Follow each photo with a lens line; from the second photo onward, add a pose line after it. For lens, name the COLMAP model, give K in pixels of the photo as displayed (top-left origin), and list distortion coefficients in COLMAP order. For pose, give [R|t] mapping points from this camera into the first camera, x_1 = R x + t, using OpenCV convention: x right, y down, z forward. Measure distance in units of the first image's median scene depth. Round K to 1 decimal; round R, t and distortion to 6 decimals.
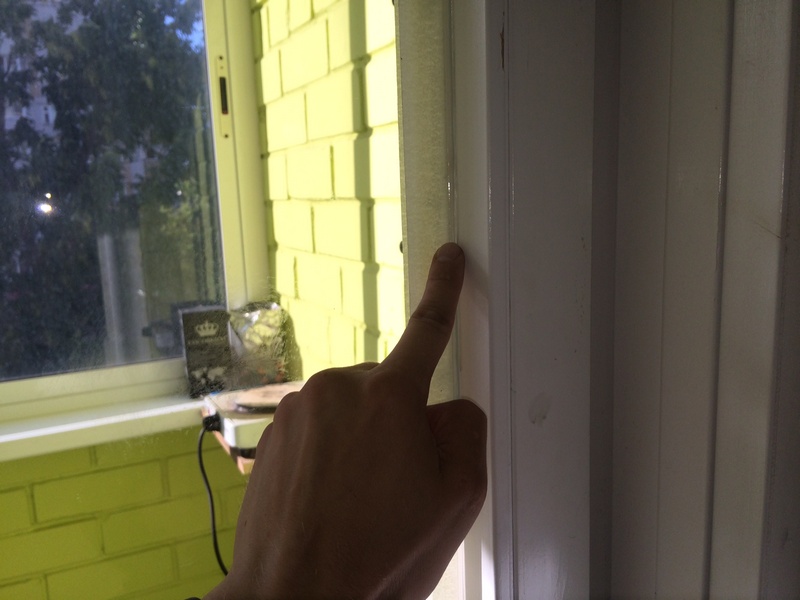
lens RADIAL K [[663.3, 0, 400.0], [0, 663.3, 300.0], [0, 0, 1]] dist [0.094861, -0.161092]
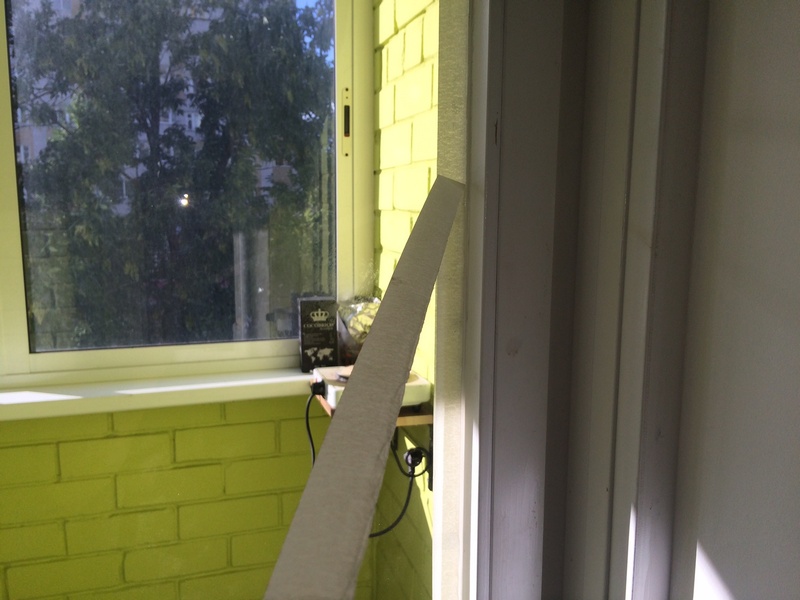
lens RADIAL K [[663.3, 0, 400.0], [0, 663.3, 300.0], [0, 0, 1]] dist [0.094861, -0.161092]
pose [[0.984520, 0.065714, -0.162487, 0.043924], [-0.068427, 0.997594, -0.011155, 0.019539], [0.161363, 0.022101, 0.986648, -0.149161]]
